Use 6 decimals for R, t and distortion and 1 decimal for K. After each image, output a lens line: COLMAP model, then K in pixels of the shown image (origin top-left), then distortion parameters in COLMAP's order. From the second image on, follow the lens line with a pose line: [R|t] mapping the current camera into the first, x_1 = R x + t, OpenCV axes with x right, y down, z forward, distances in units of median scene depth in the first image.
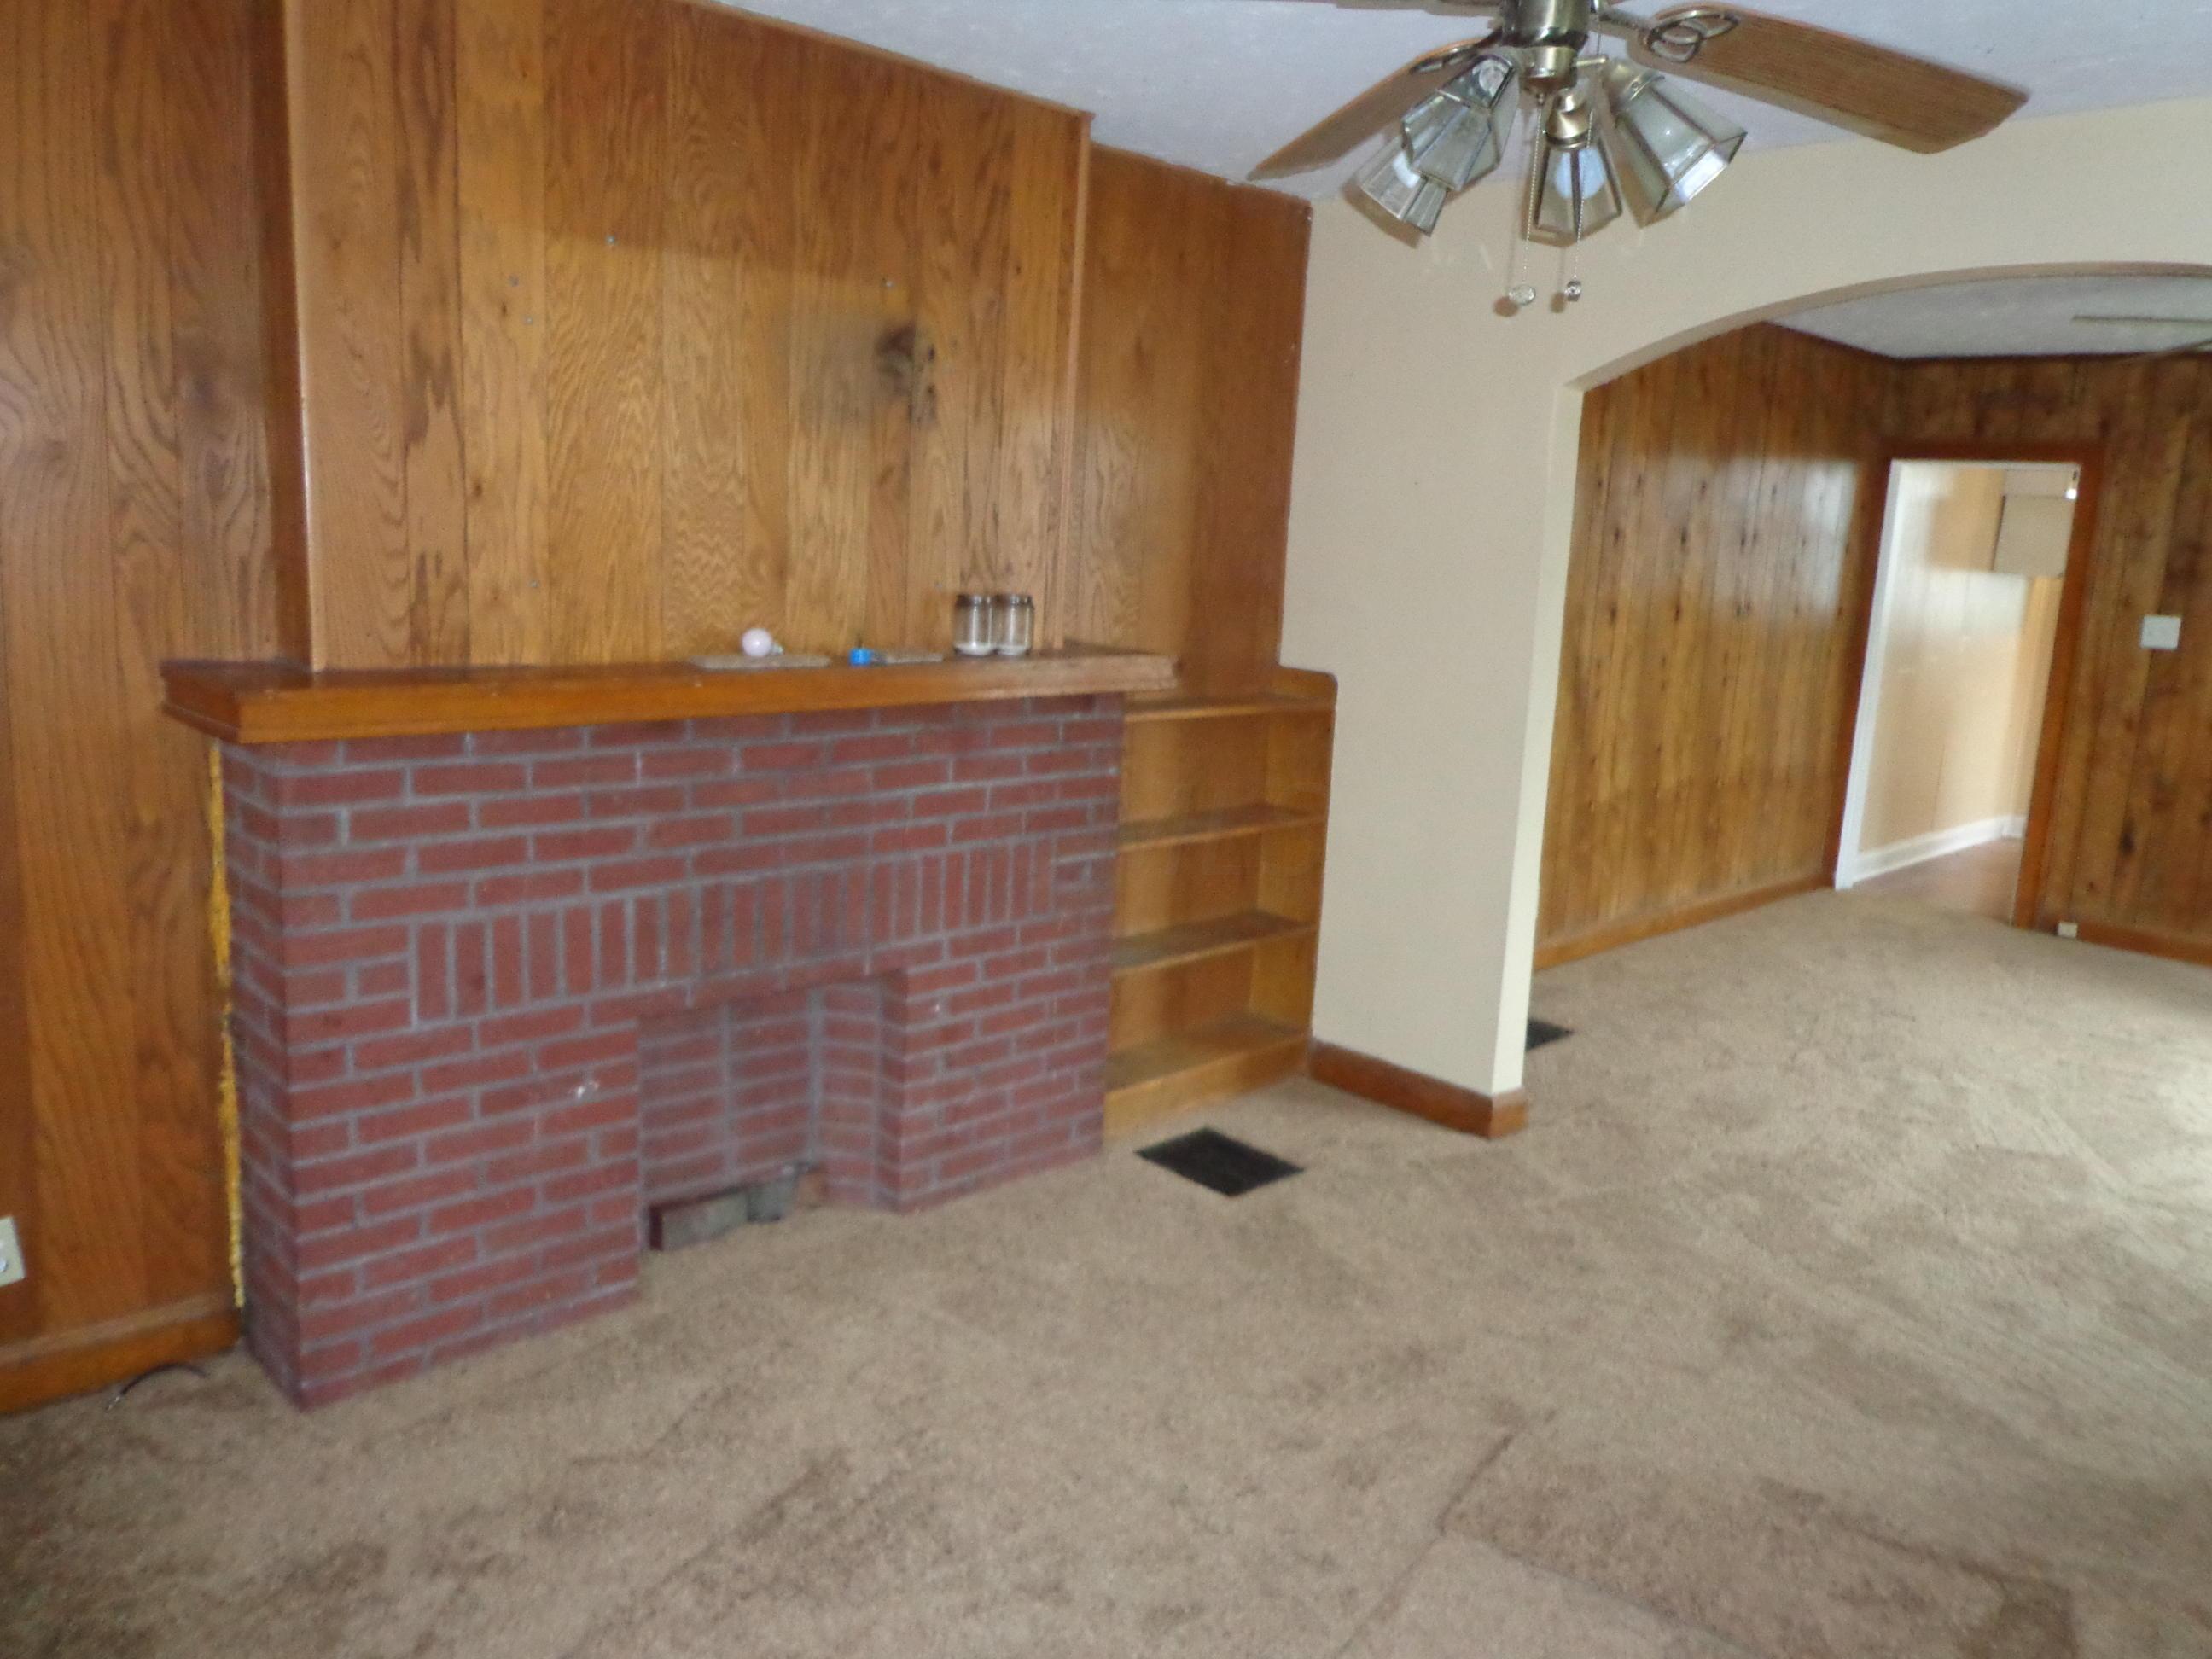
lens RADIAL K [[1604.0, 0, 1106.0], [0, 1604.0, 829.5], [0, 0, 1]] dist [-0.029110, 0.002634]
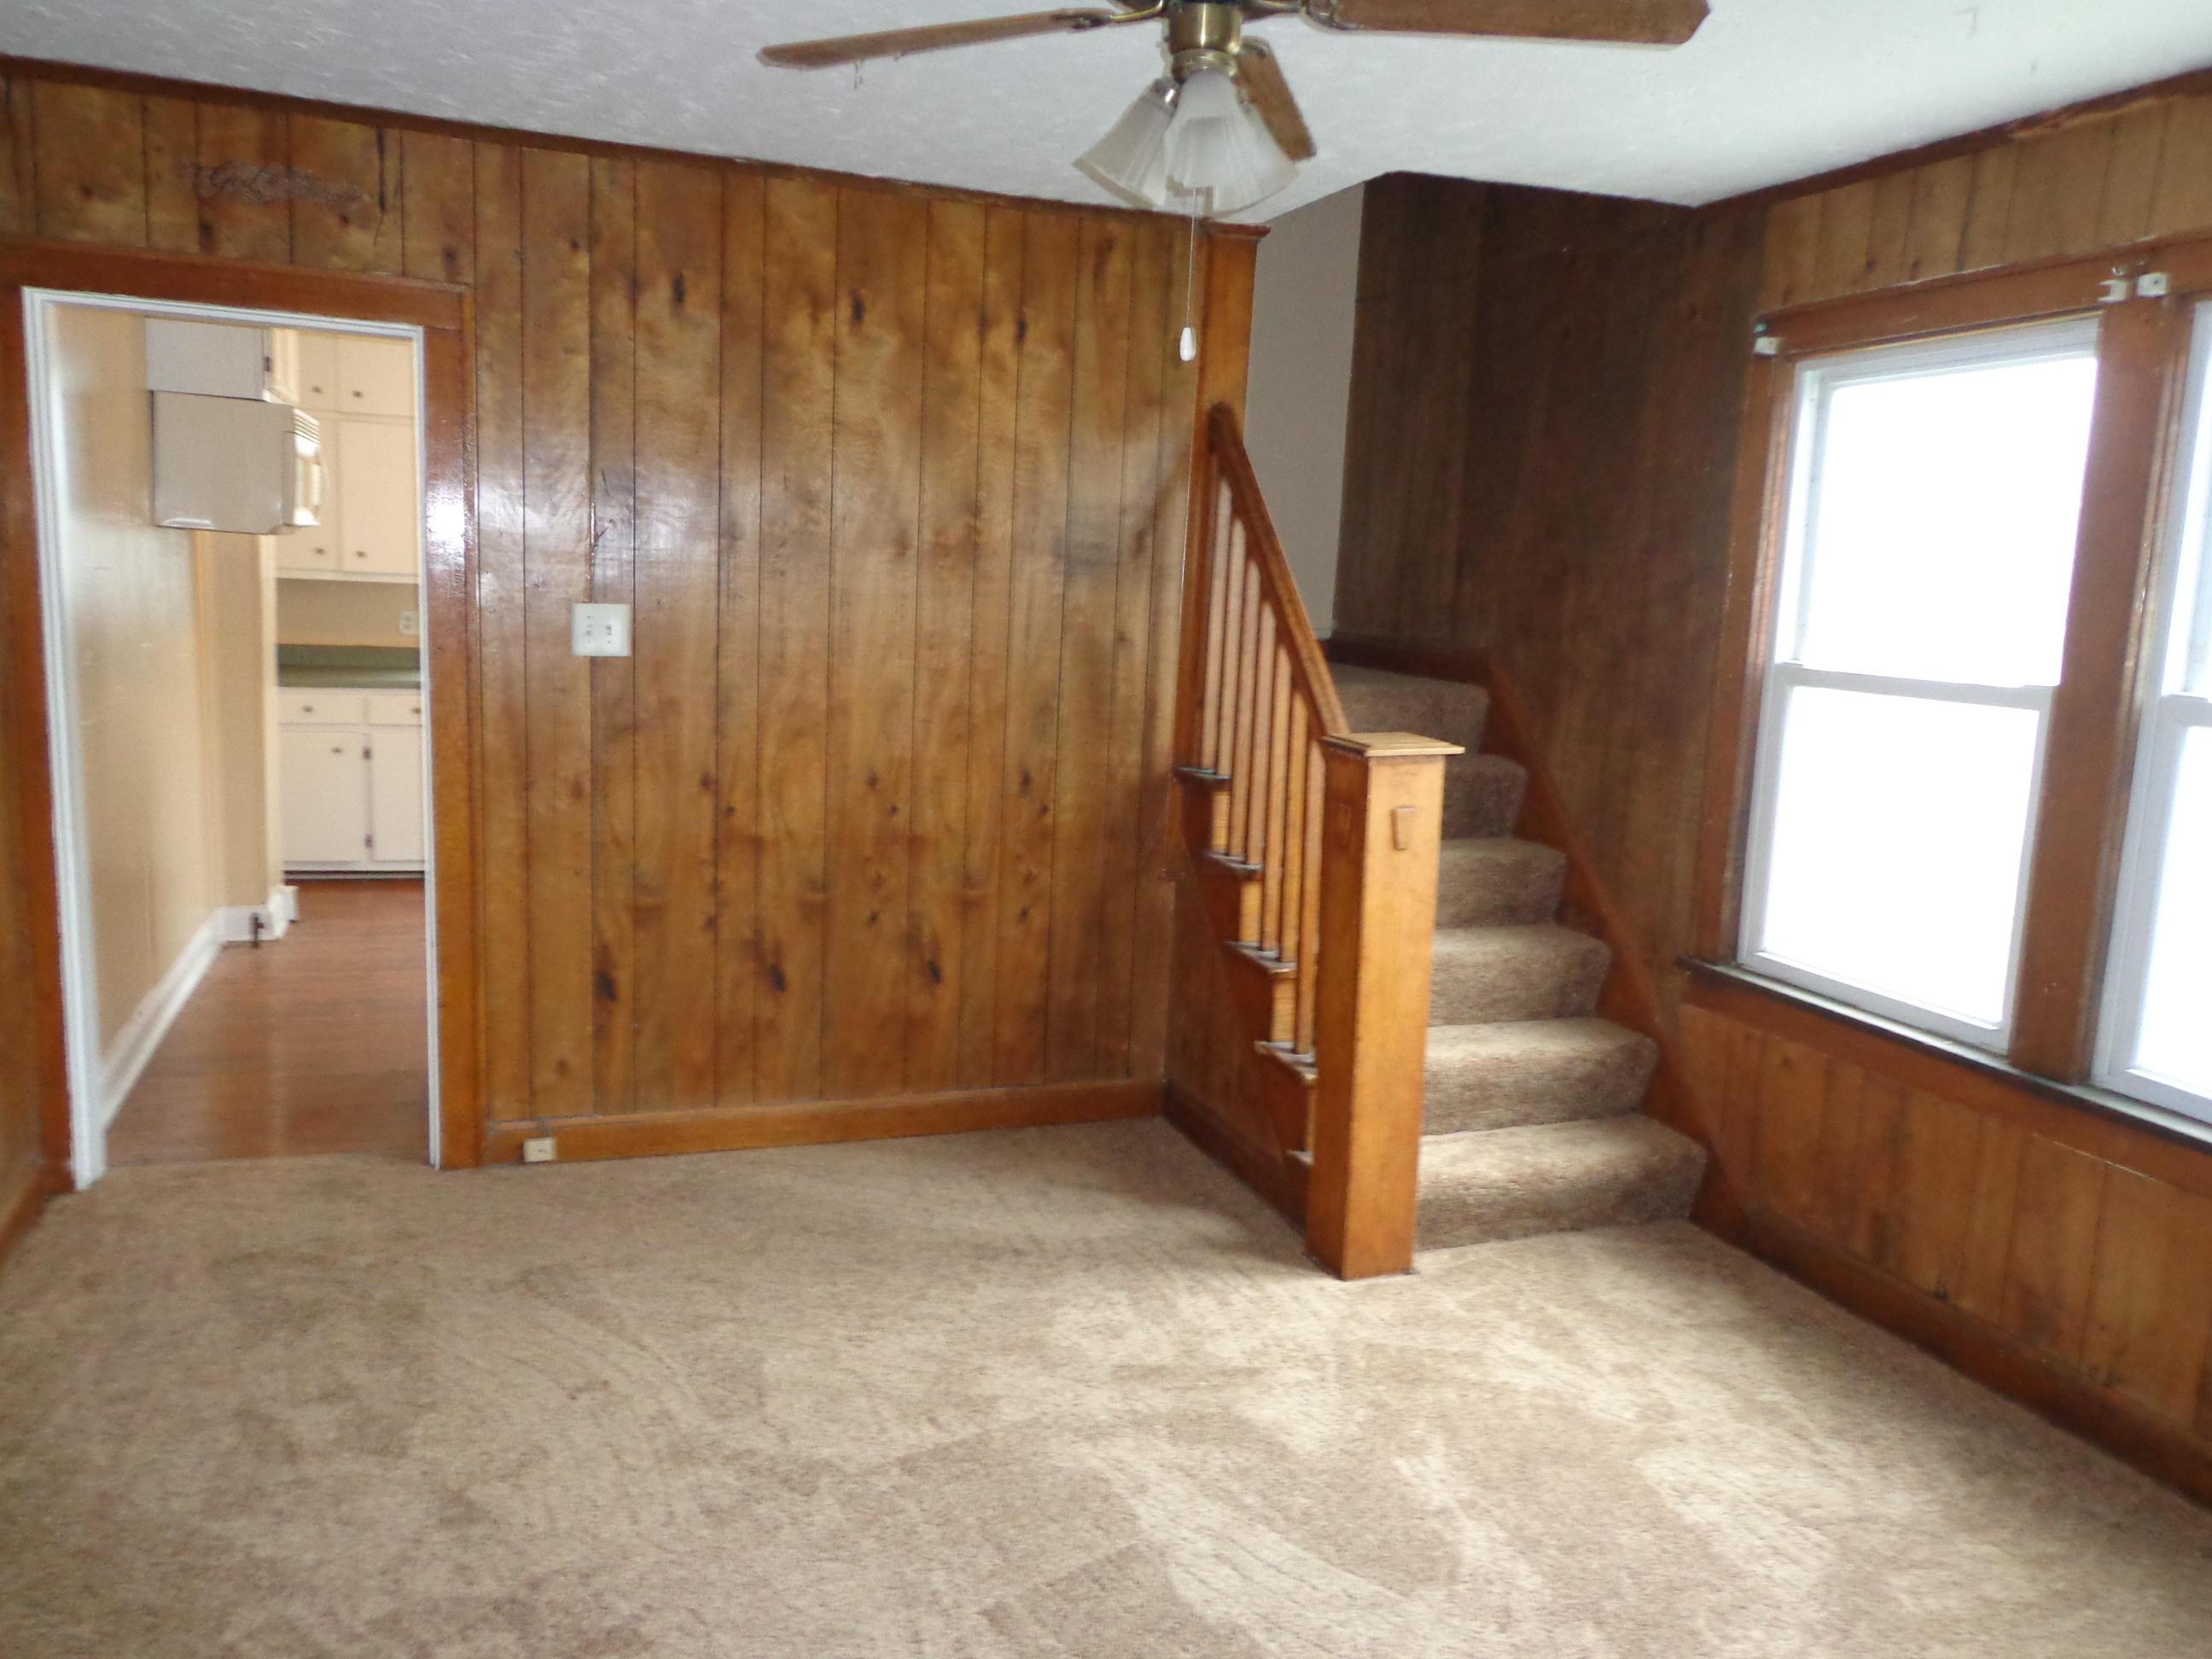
lens RADIAL K [[1604.0, 0, 1106.0], [0, 1604.0, 829.5], [0, 0, 1]] dist [-0.029110, 0.002634]
pose [[0.626143, -0.136756, 0.767622, 0.307009], [0.141730, 0.988060, 0.060420, -0.059847], [-0.766719, 0.070964, 0.638049, 0.465994]]
